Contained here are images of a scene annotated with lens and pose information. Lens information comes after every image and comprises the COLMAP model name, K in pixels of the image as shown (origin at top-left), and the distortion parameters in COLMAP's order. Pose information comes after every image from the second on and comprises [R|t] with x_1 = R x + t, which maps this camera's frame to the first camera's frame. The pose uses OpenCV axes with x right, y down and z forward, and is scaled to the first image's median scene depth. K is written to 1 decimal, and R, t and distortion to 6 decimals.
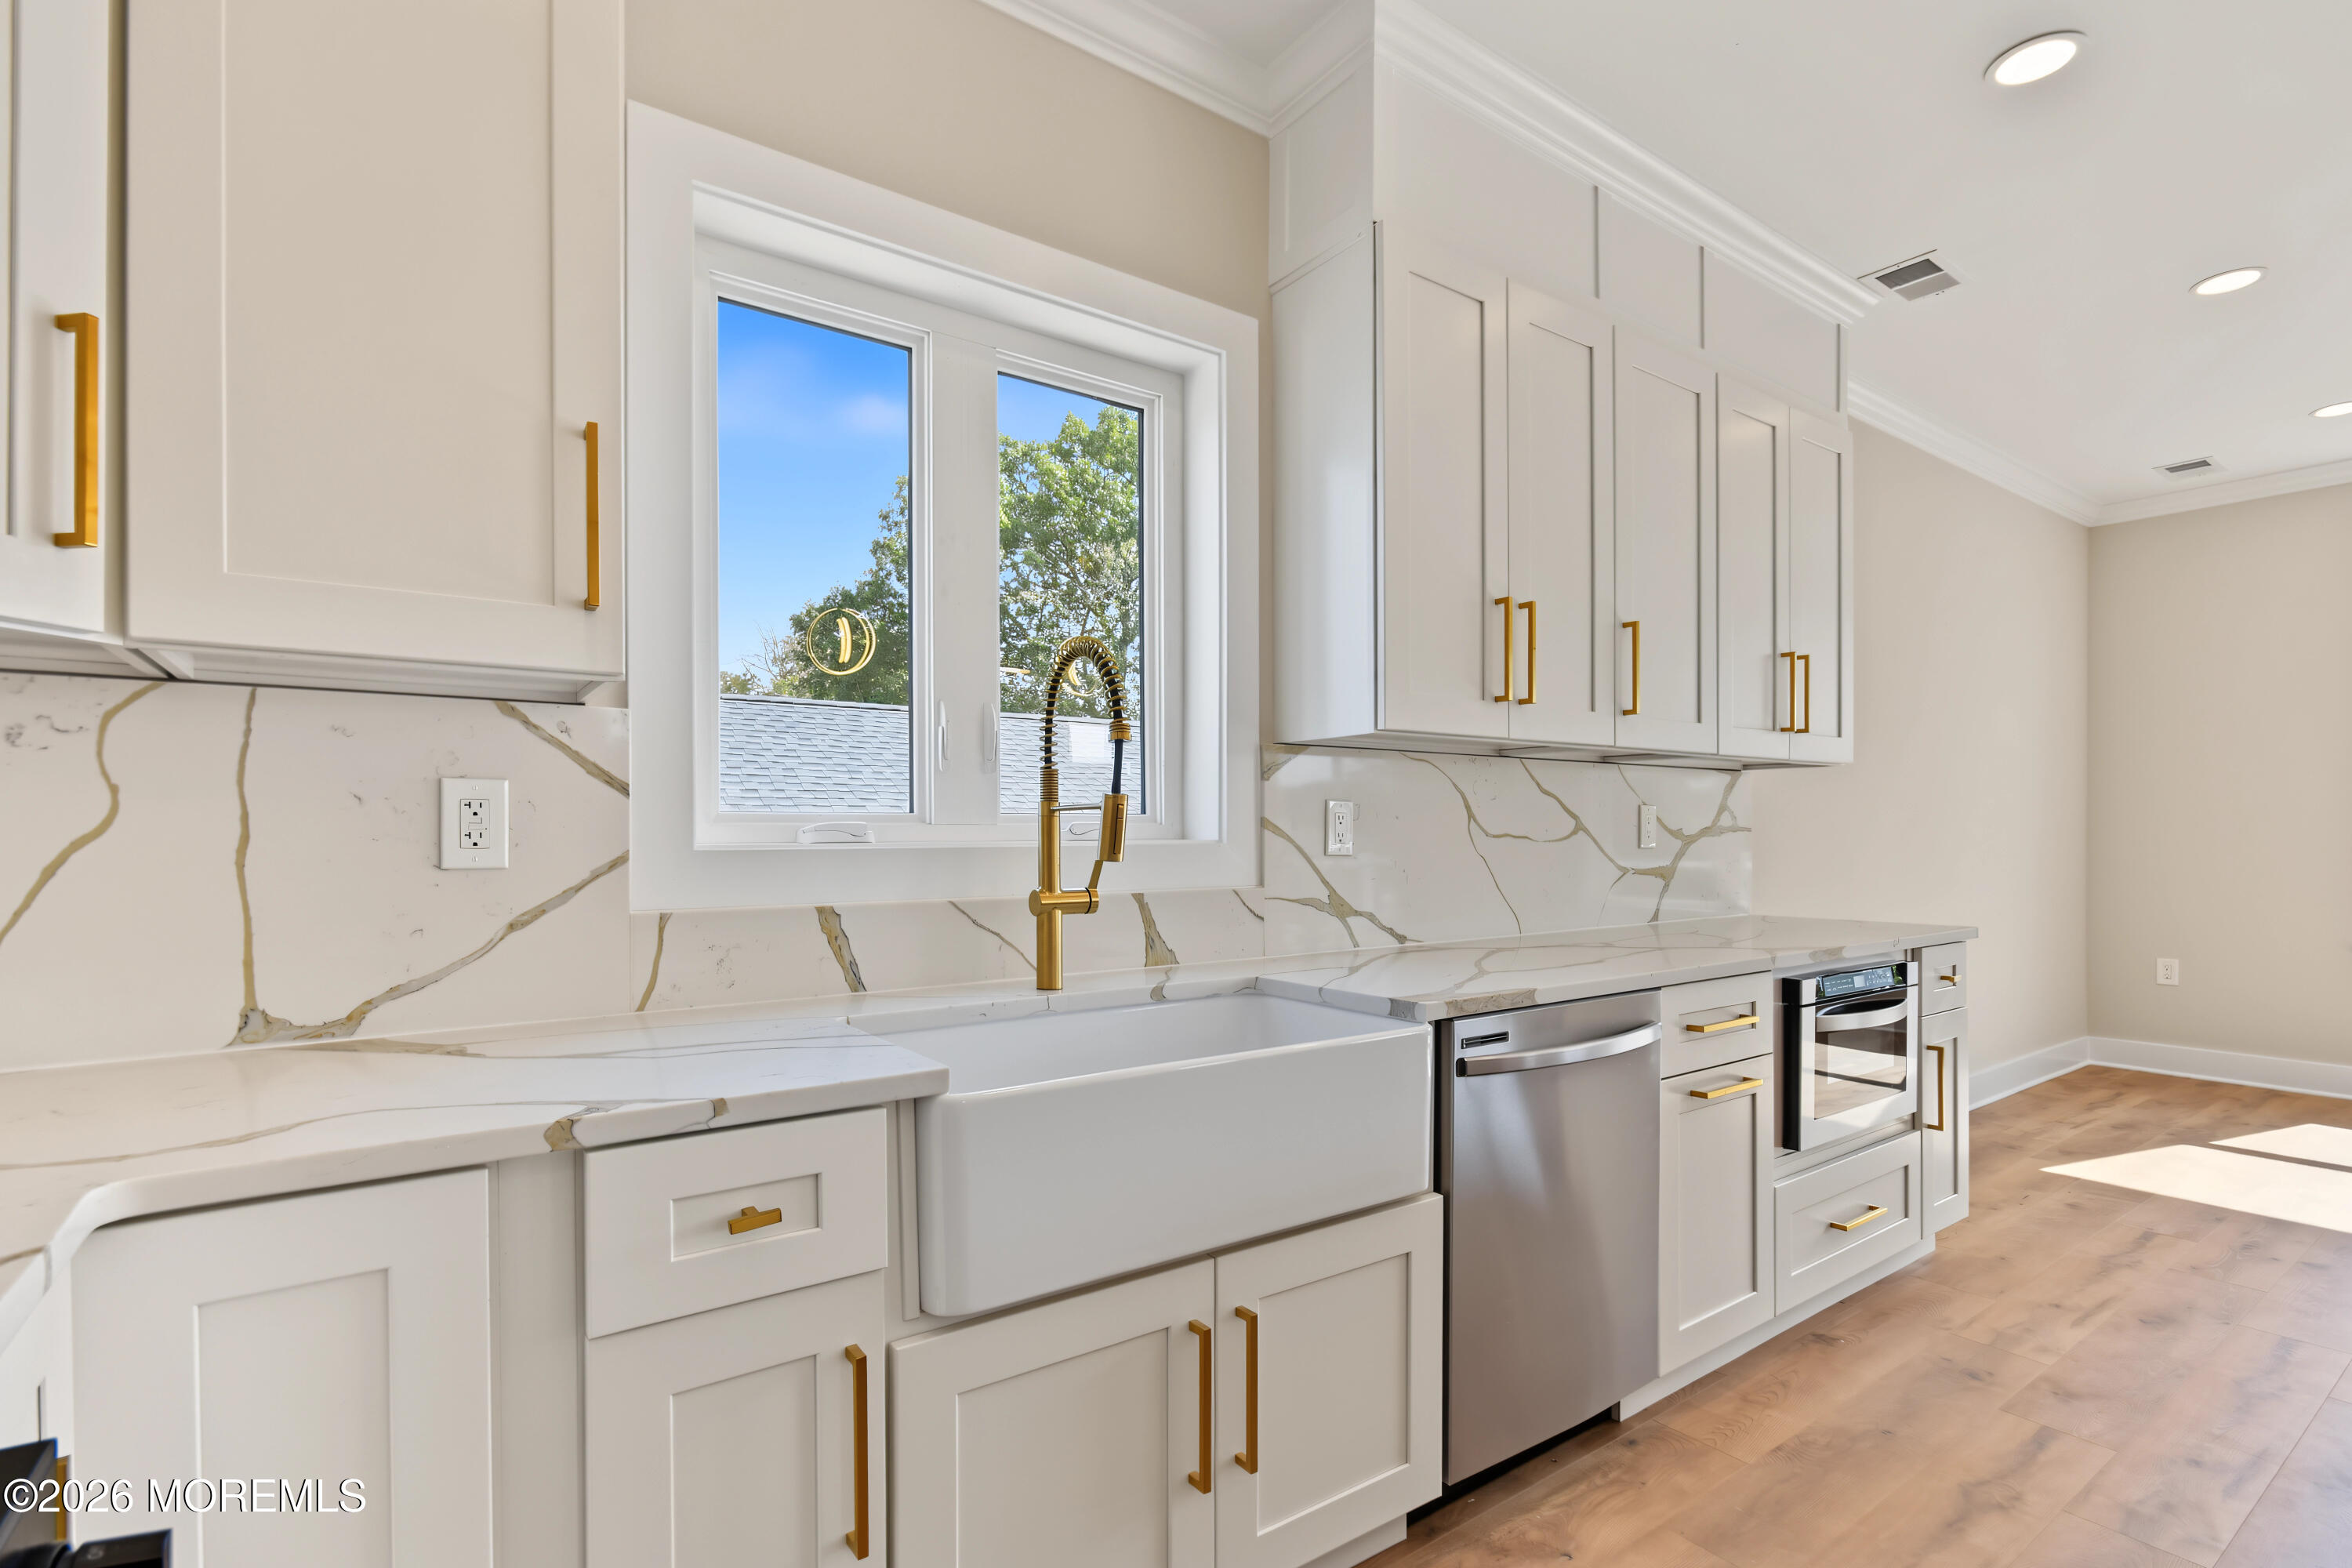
lens RADIAL K [[1092.5, 0, 1177.1], [0, 1092.5, 869.1], [0, 0, 1]] dist [-0.000885, -0.009507]
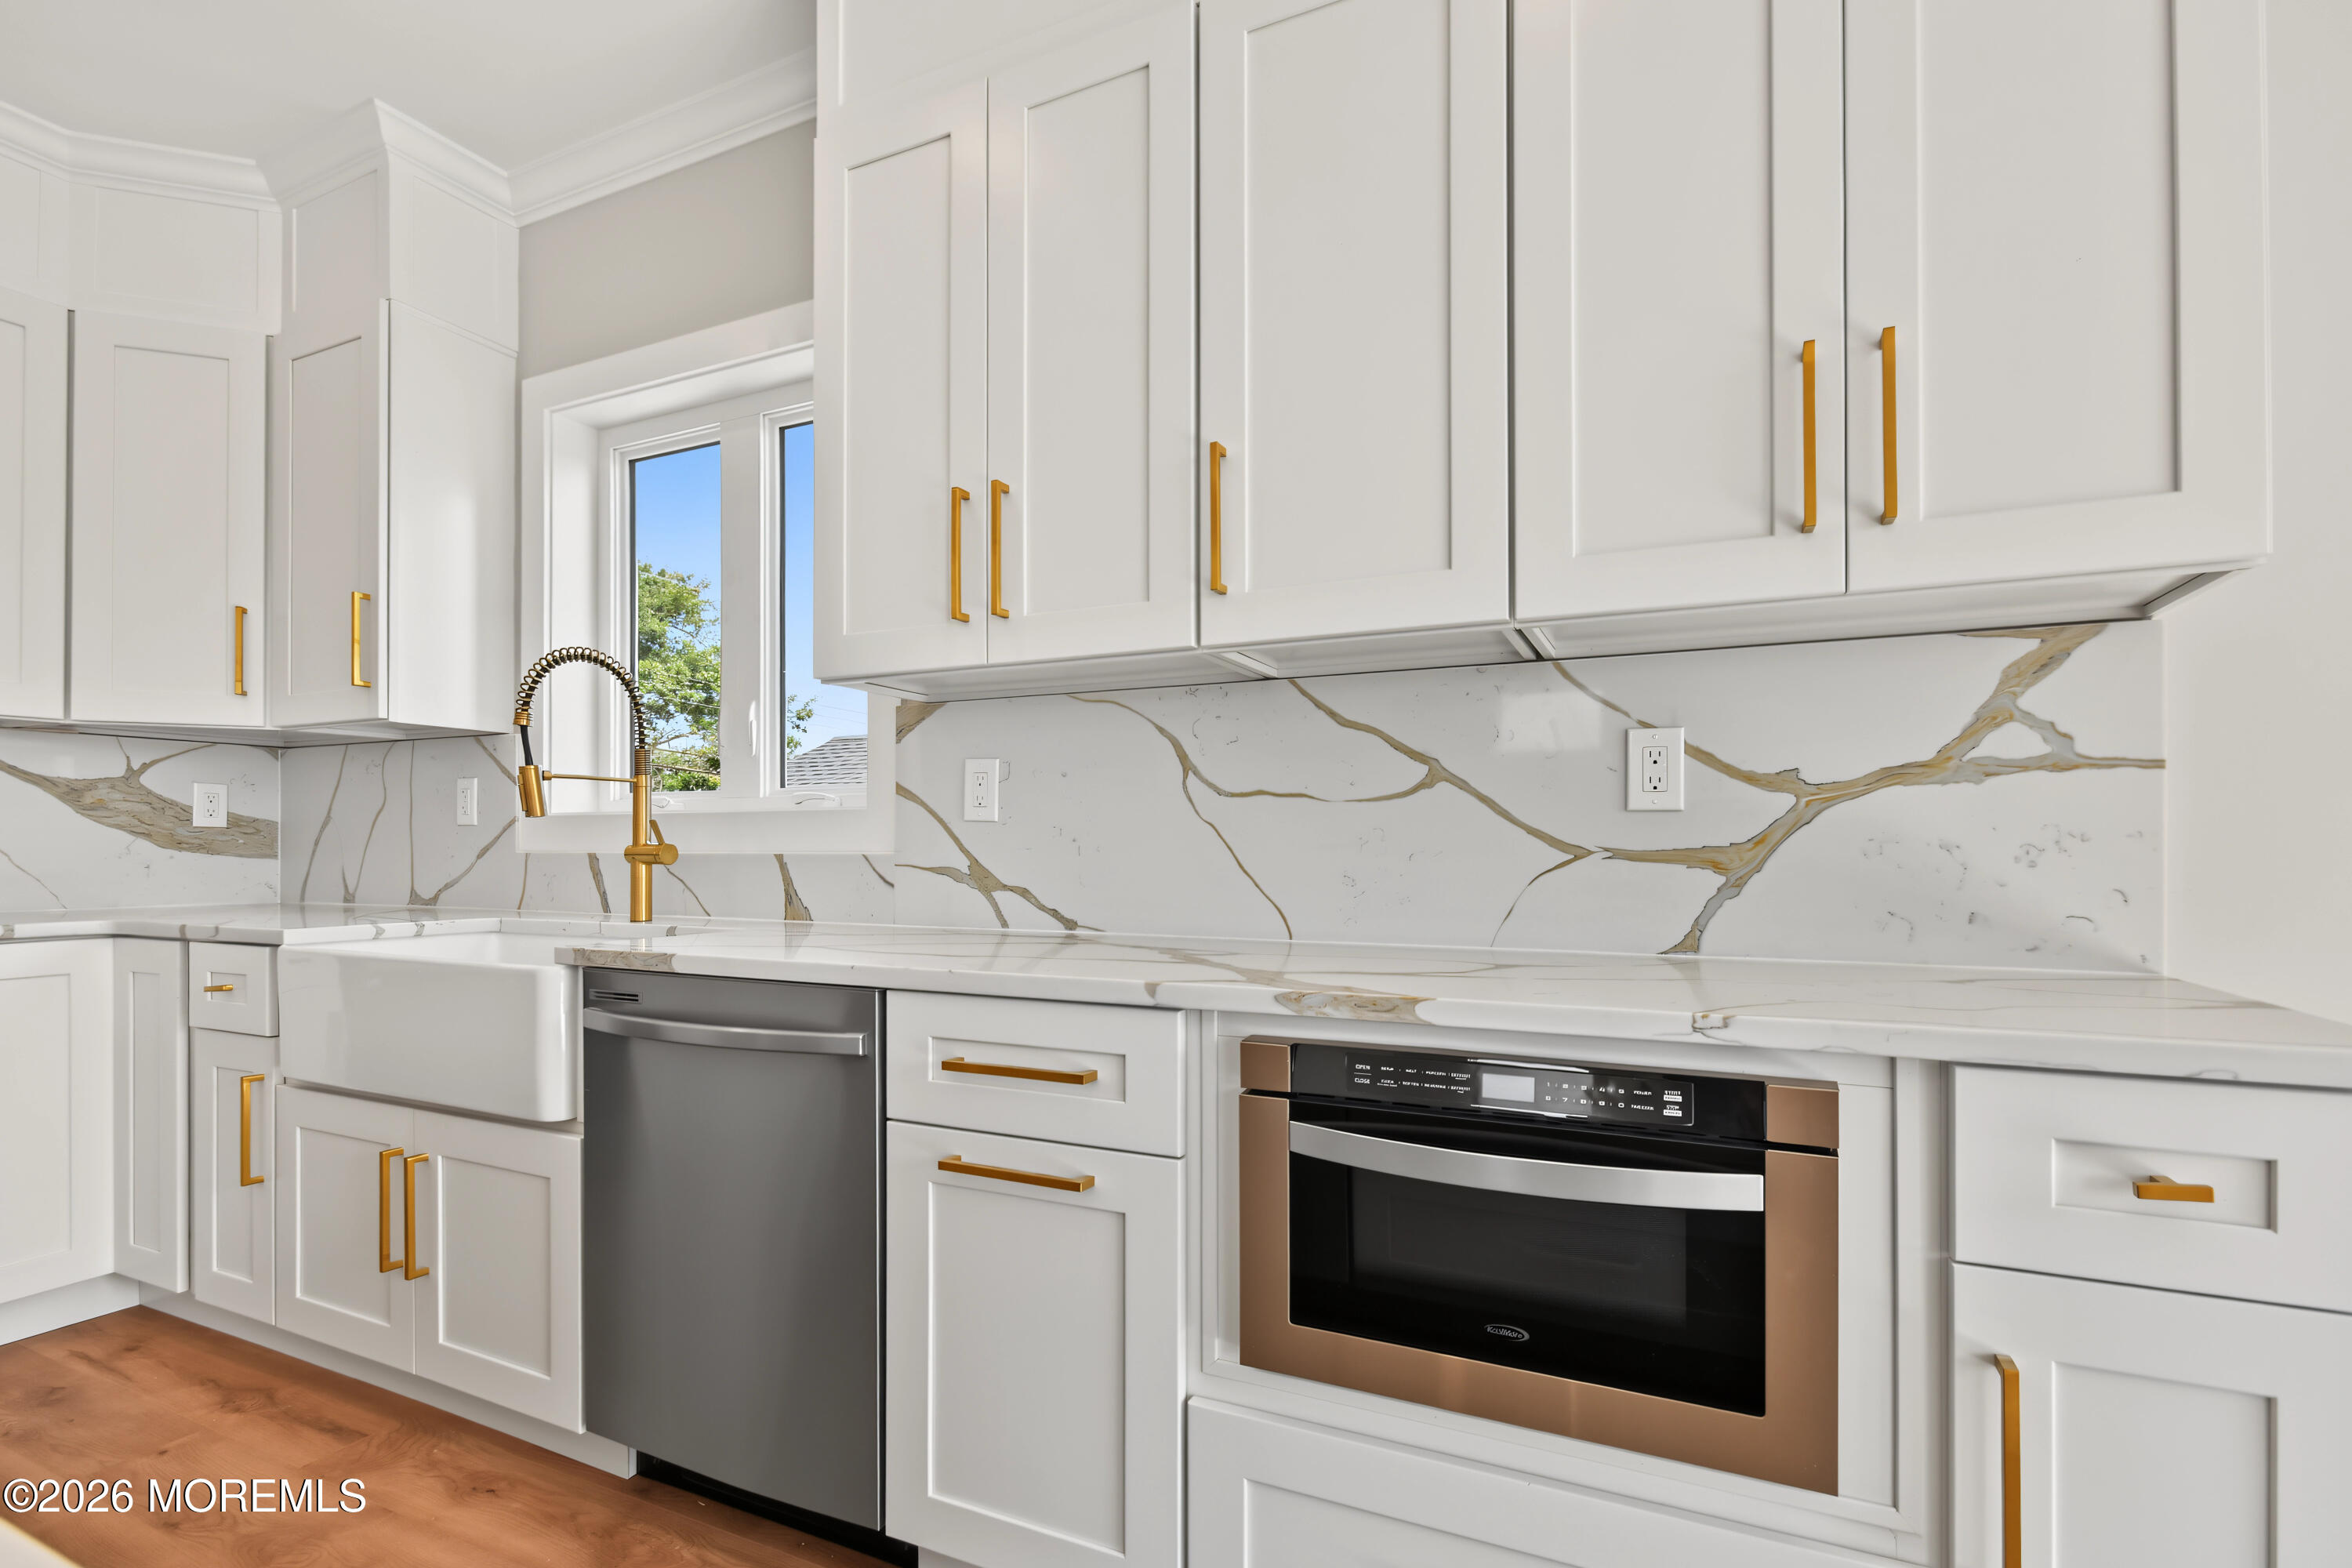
lens RADIAL K [[1113.1, 0, 1171.4], [0, 1113.1, 845.0], [0, 0, 1]] dist [-0.002076, 0.000420]
pose [[0.479548, 0.033547, -0.876874, 0.992066], [-0.005714, 0.999367, 0.035108, -0.025165], [0.877497, -0.011825, 0.479436, 0.687143]]
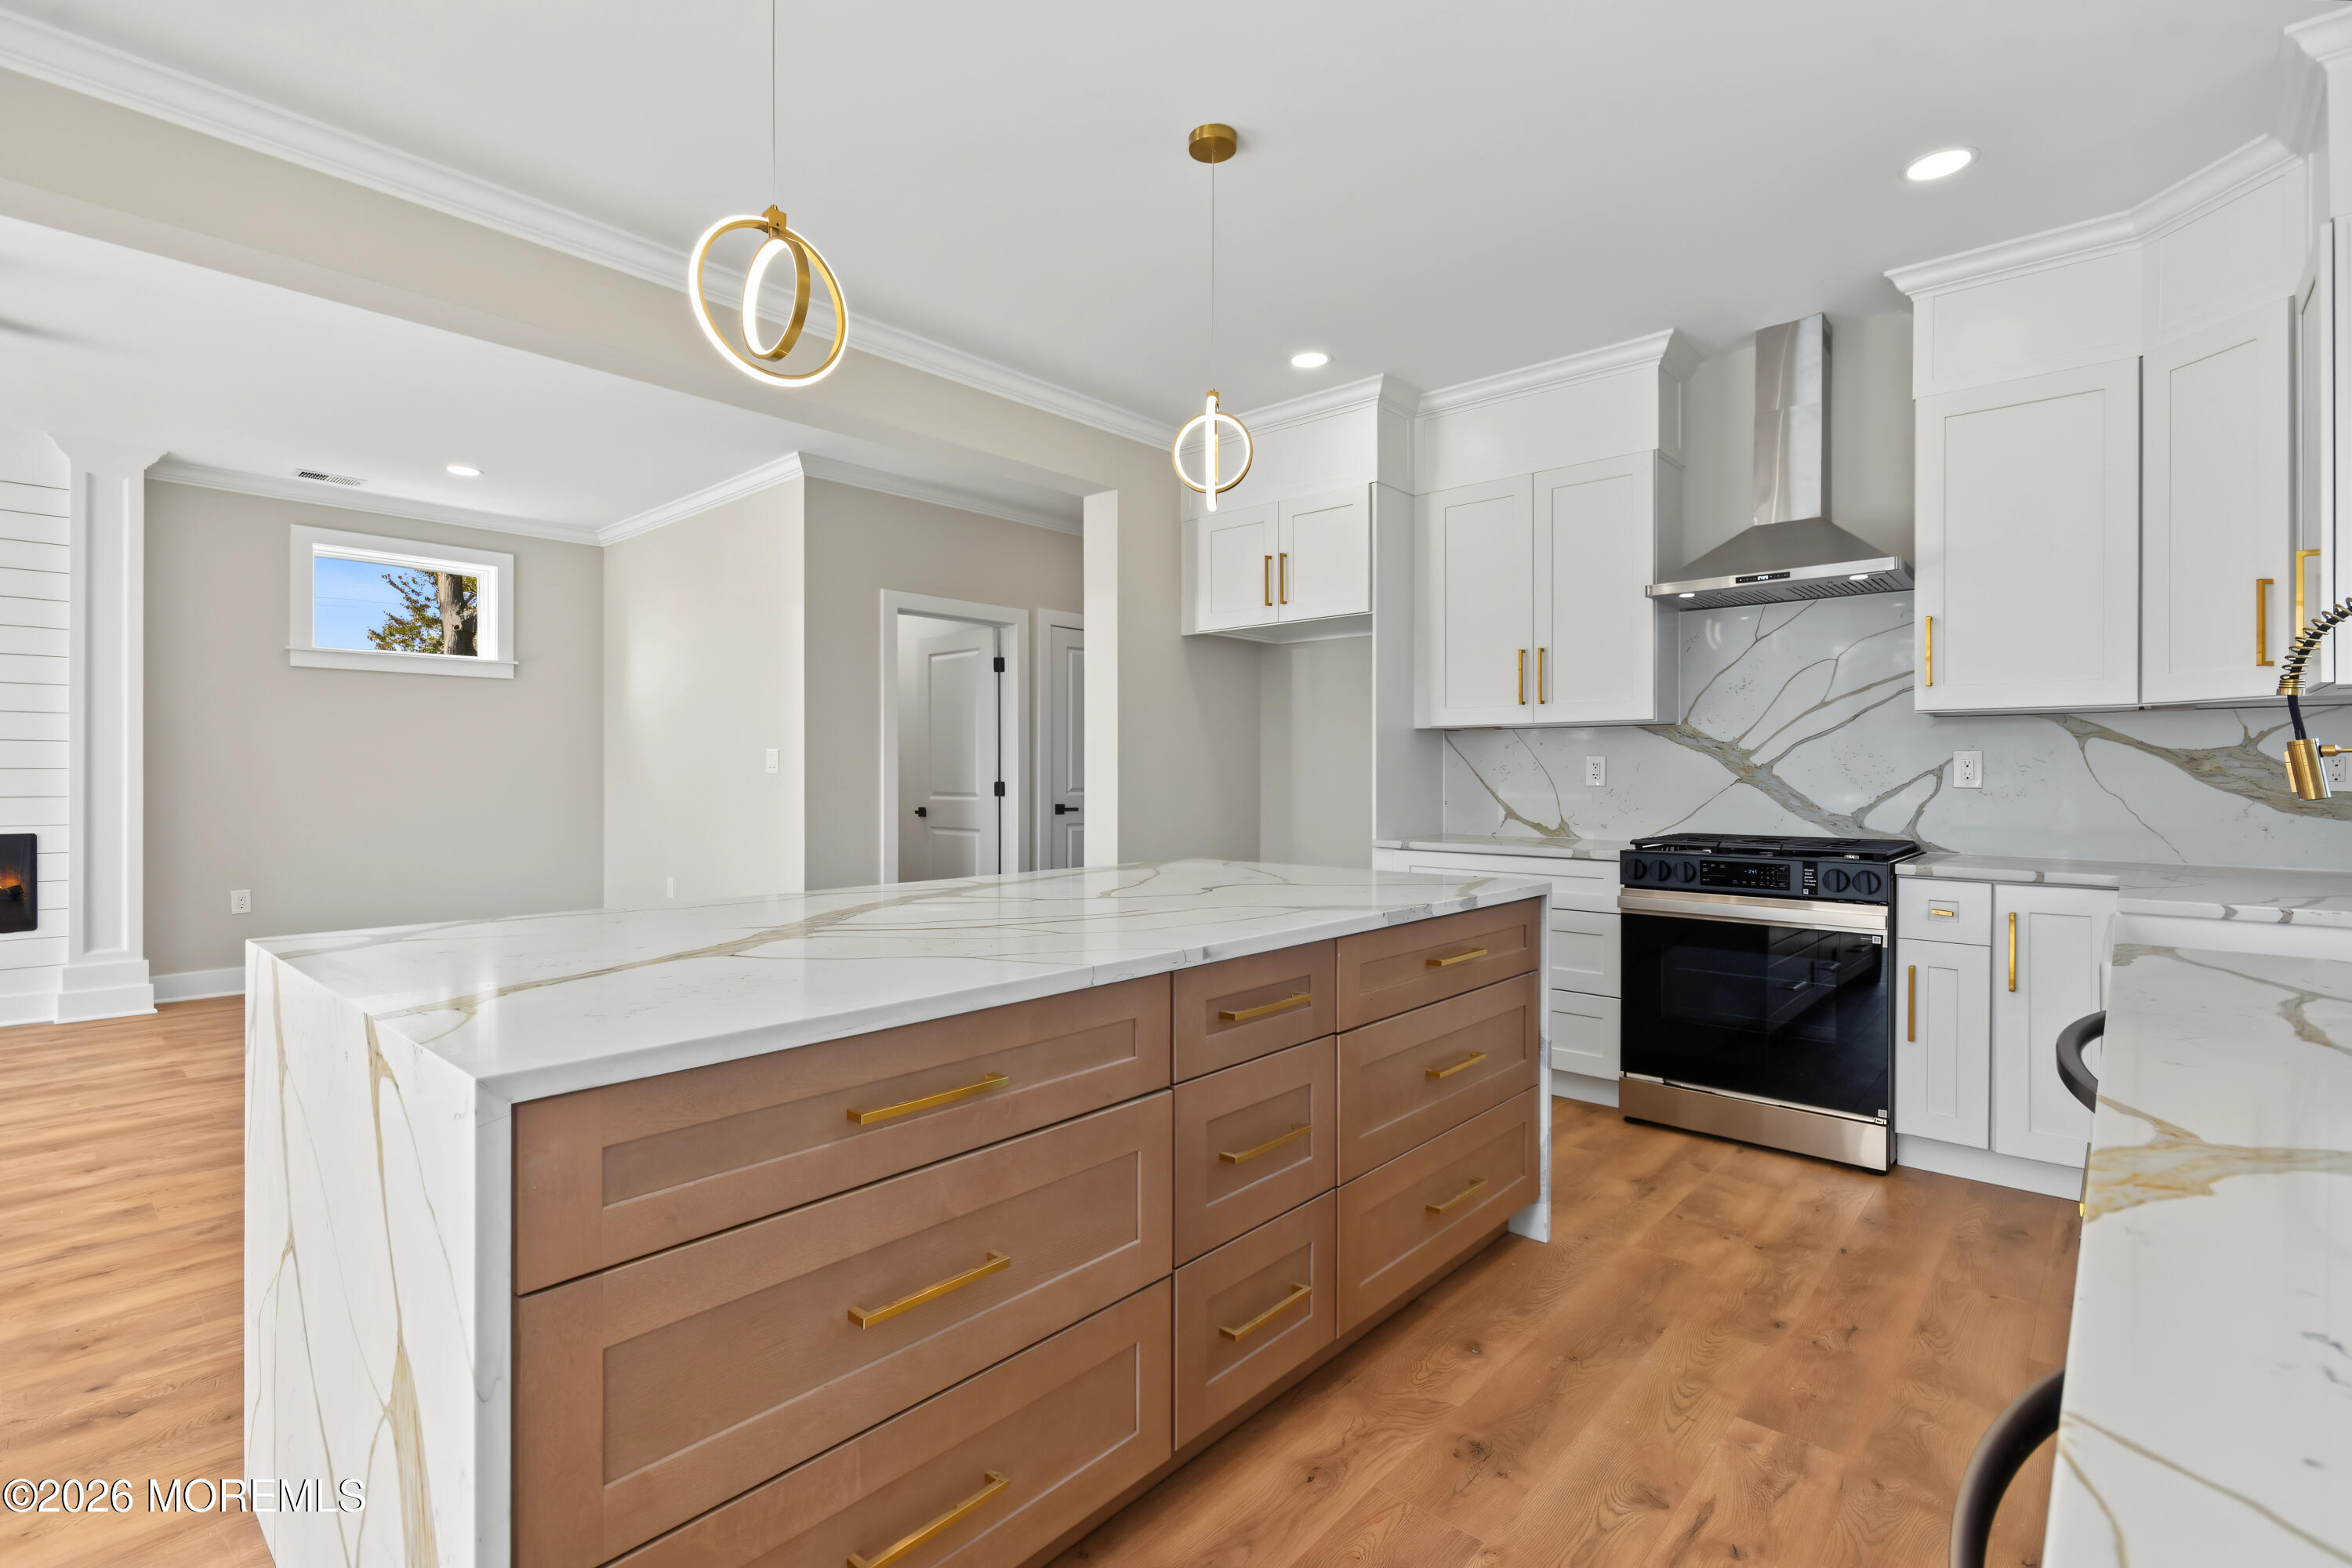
lens RADIAL K [[1064.3, 0, 1161.9], [0, 1064.3, 777.5], [0, 0, 1]] dist [0.001540, -0.000051]
pose [[-0.976432, 0.033492, -0.213211, 0.888747], [0.034100, 0.999418, 0.000825, -0.057017], [0.213115, -0.006465, -0.977006, 1.222557]]
